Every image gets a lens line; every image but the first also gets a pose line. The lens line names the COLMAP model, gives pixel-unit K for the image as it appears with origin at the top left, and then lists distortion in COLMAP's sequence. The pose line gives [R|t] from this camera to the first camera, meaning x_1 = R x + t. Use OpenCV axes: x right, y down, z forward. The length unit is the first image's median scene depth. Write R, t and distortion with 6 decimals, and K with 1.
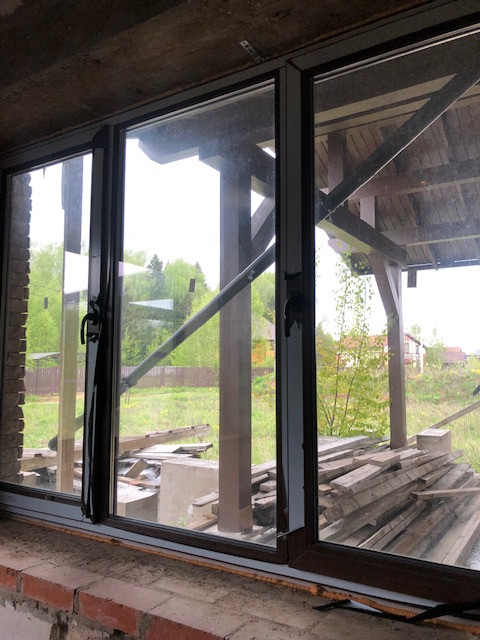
lens RADIAL K [[522.8, 0, 240.0], [0, 522.8, 320.0], [0, 0, 1]] dist [-0.007622, -0.000467]
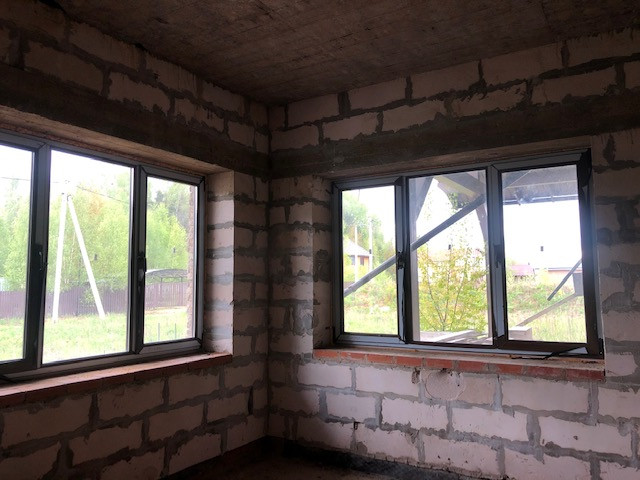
lens RADIAL K [[526.6, 0, 320.0], [0, 526.6, 240.0], [0, 0, 1]] dist [0.163667, -0.578369]
pose [[0.999569, -0.008217, 0.028191, -0.182663], [0.007891, 0.999901, 0.011677, -0.031645], [-0.028284, -0.011450, 0.999534, -0.359029]]
